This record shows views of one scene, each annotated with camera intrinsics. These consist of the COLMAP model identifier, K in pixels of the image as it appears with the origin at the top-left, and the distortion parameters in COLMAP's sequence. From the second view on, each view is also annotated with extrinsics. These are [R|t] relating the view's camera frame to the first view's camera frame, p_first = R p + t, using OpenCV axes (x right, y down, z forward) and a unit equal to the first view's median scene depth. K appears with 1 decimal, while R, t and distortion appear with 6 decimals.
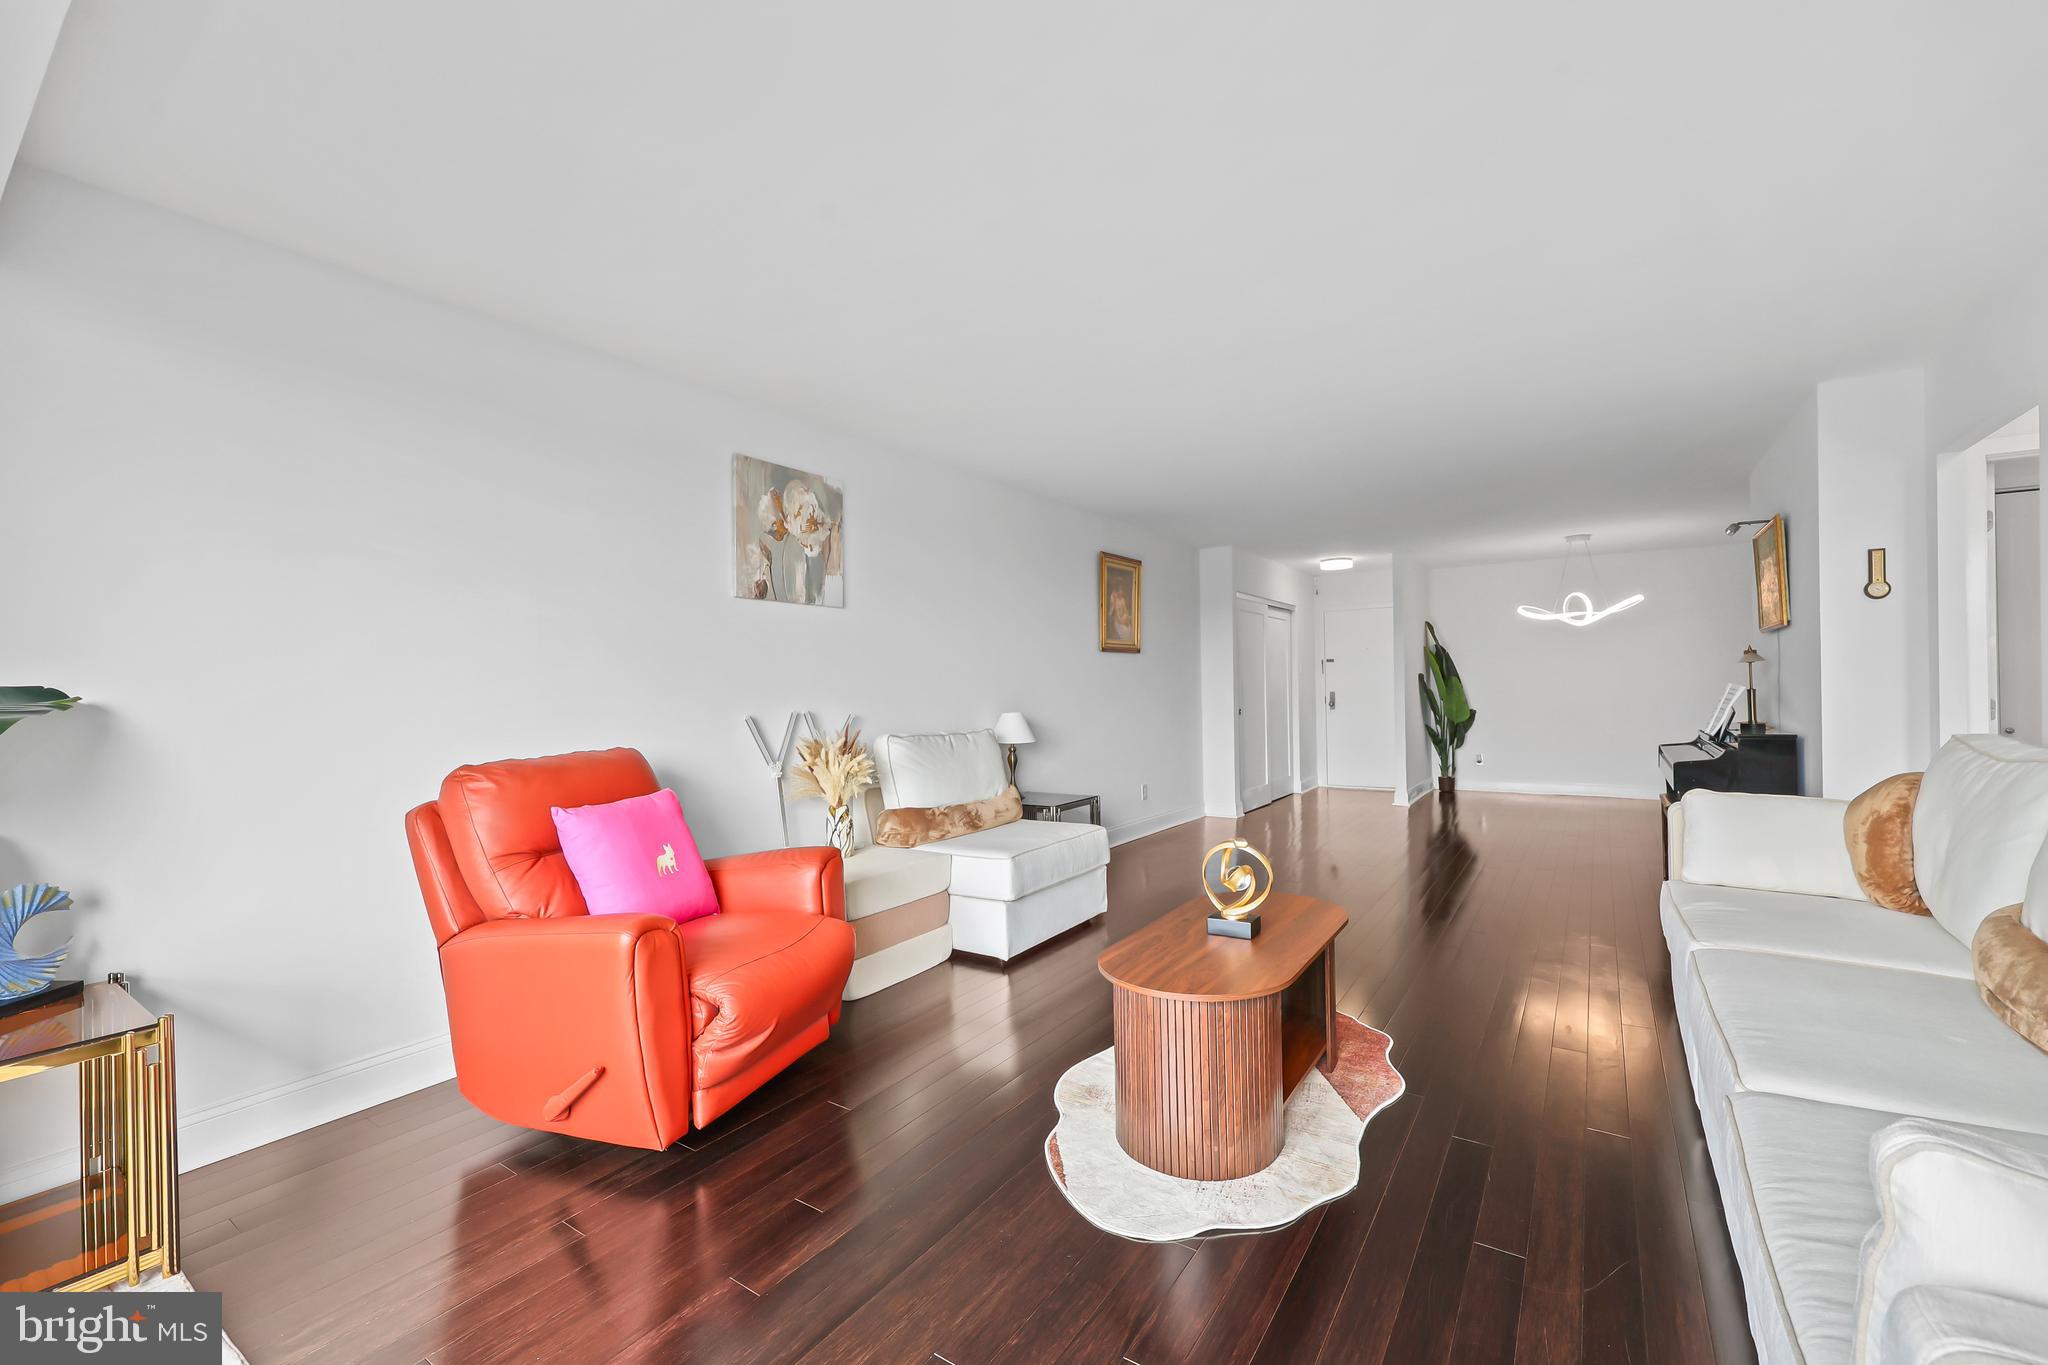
lens RADIAL K [[827.0, 0, 1024.0], [0, 827.0, 682.5], [0, 0, 1]] dist [-0.000043, -0.000118]
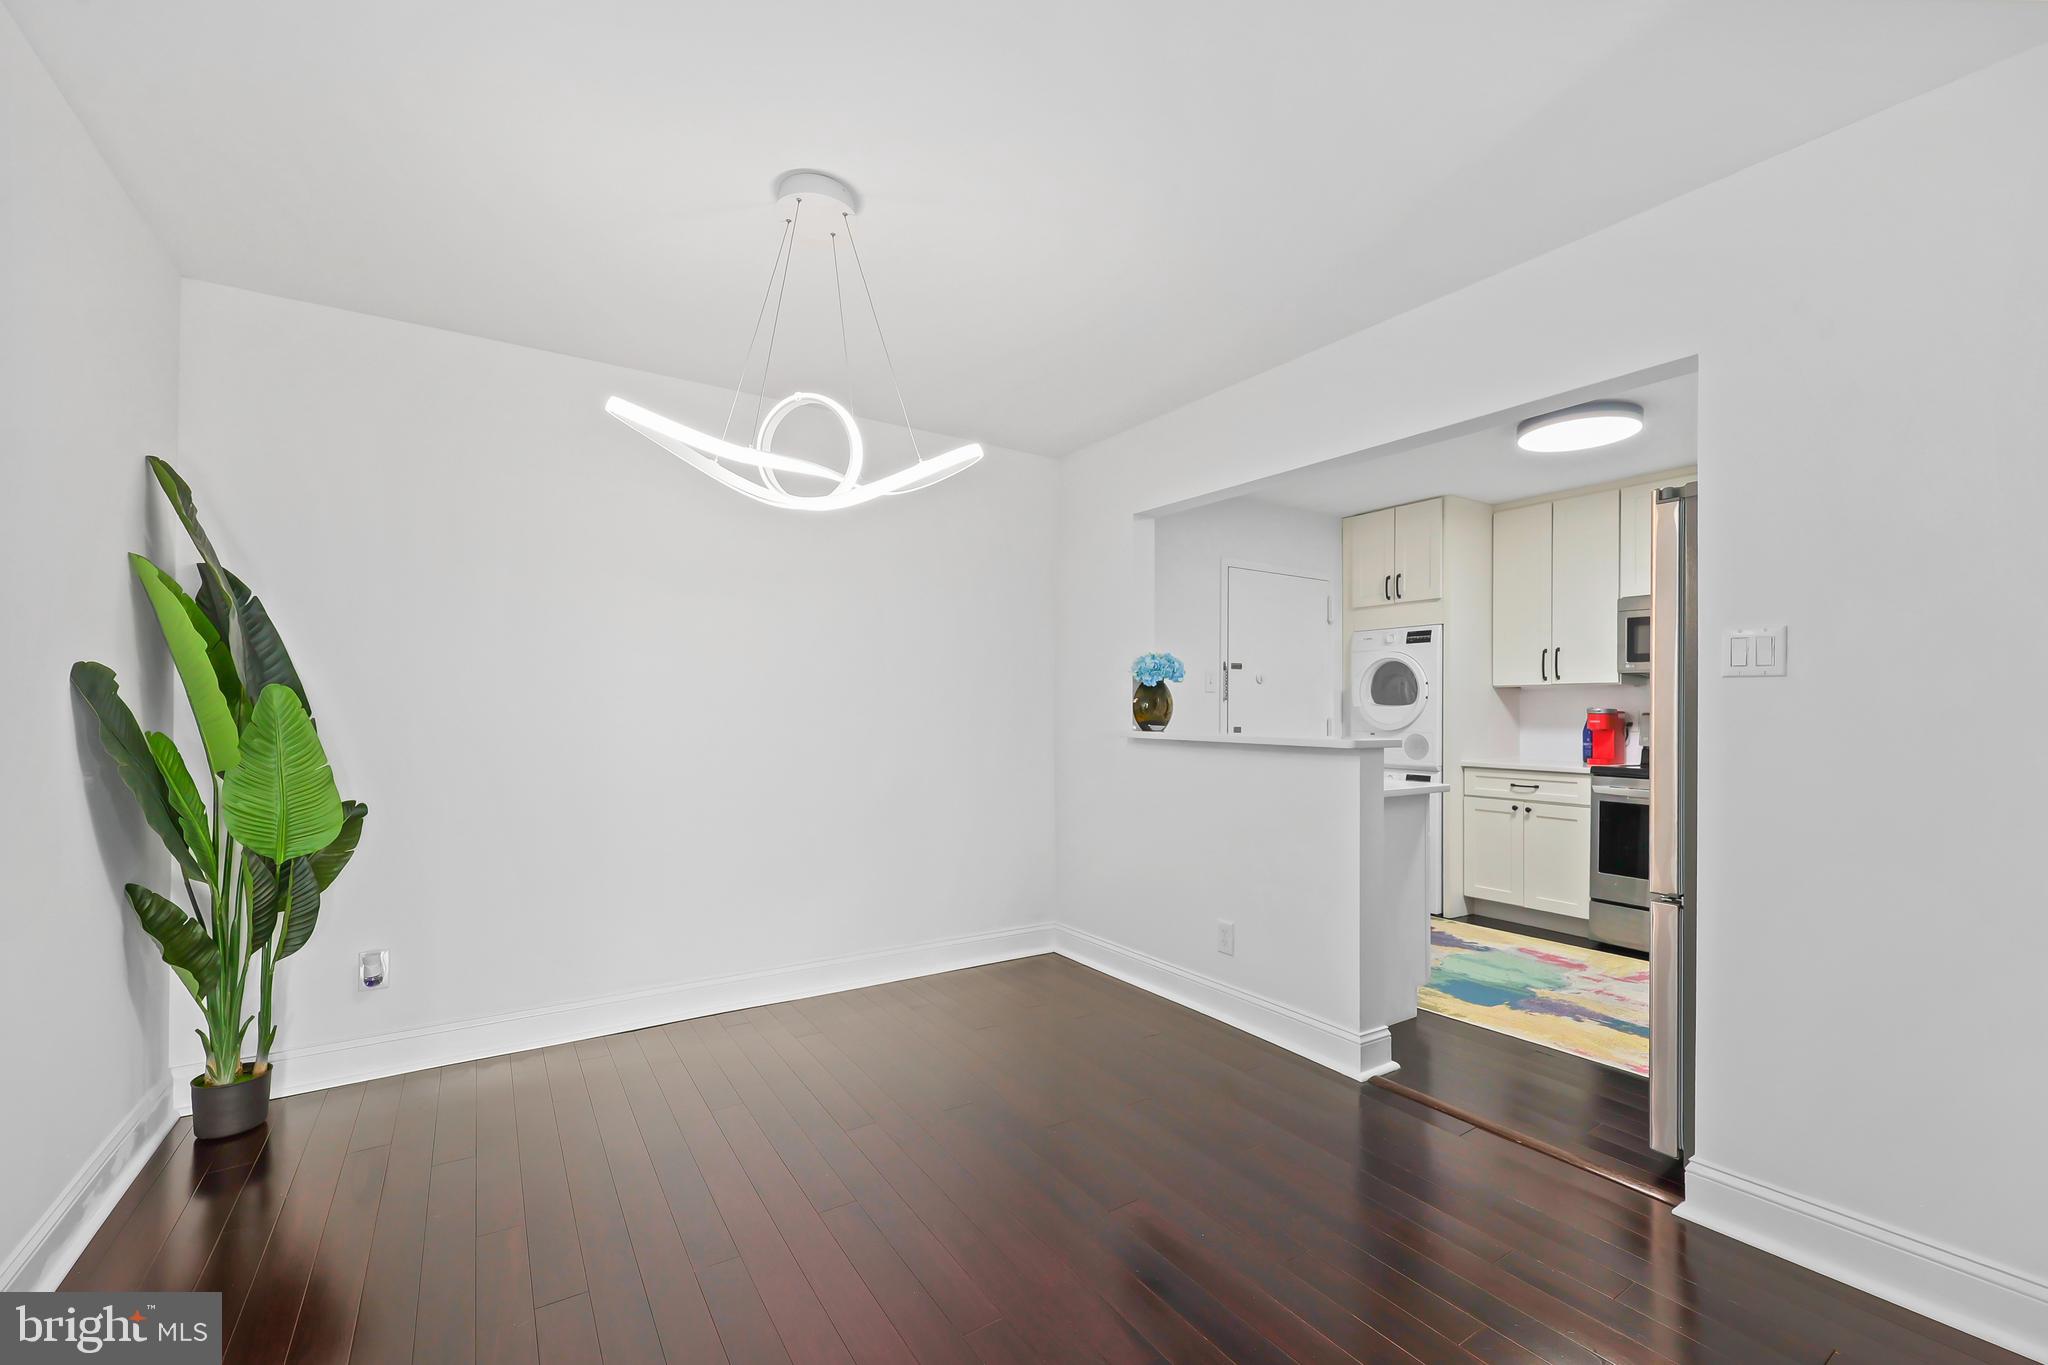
lens RADIAL K [[851.4, 0, 1026.5], [0, 851.4, 700.5], [0, 0, 1]] dist [-0.000797, -0.000312]
pose [[0.373734, 0.026362, 0.927161, 0.354255], [-0.015761, 0.999632, -0.022069, -0.000984], [-0.927402, -0.006365, 0.374012, 0.671177]]
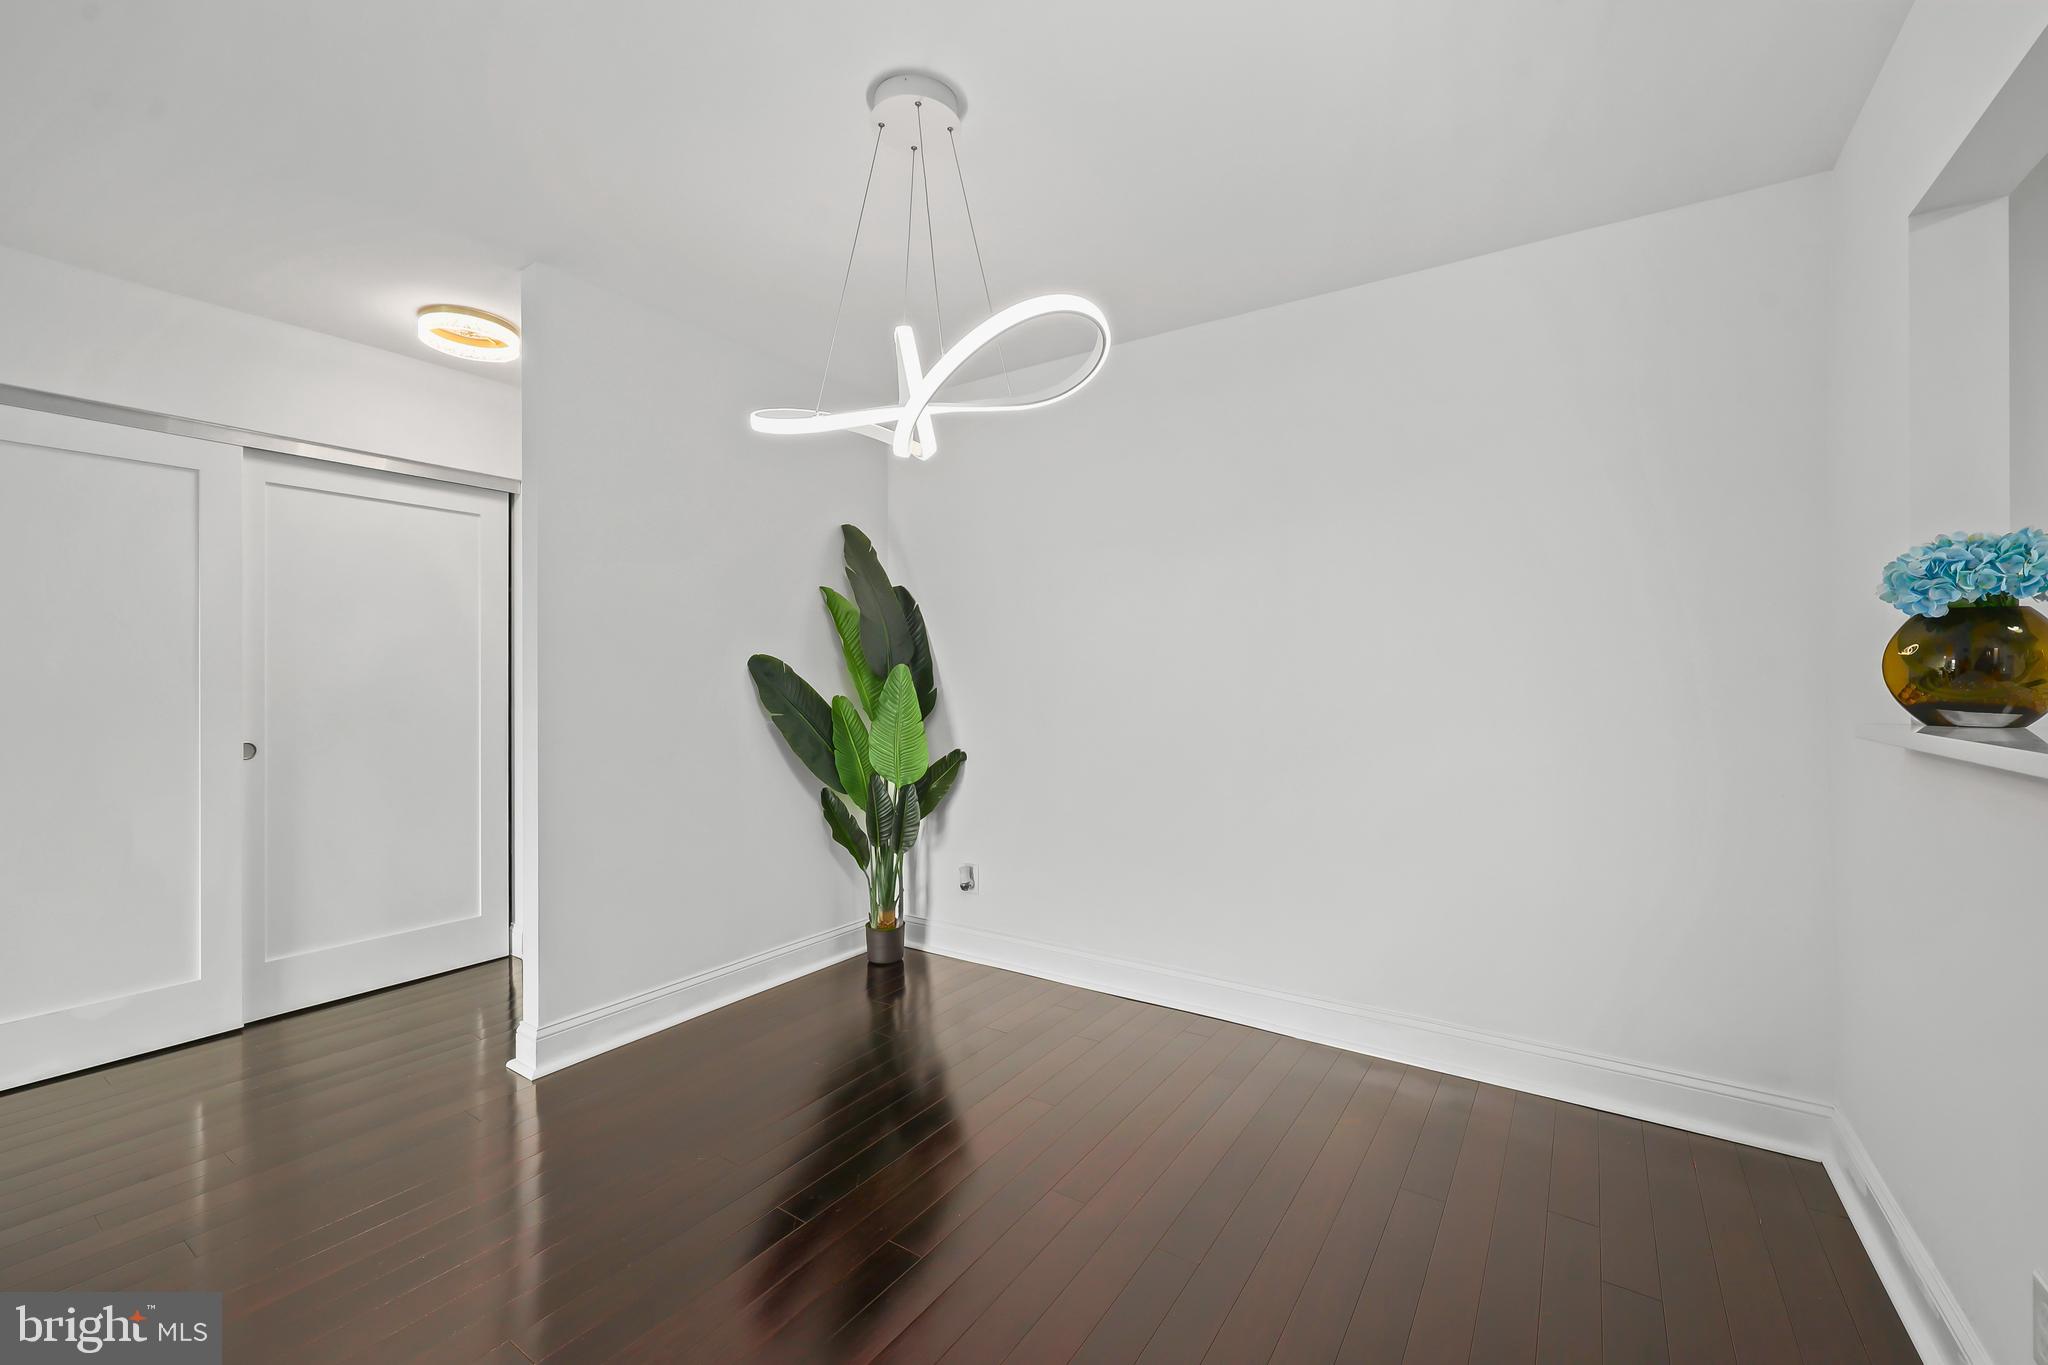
lens RADIAL K [[827.0, 0, 1024.0], [0, 827.0, 682.5], [0, 0, 1]] dist [-0.000043, -0.000118]
pose [[0.999762, 0.015129, 0.015740, 0.573396], [-0.015203, 0.999874, 0.004618, -0.002881], [-0.015668, -0.004856, 0.999865, 0.608610]]
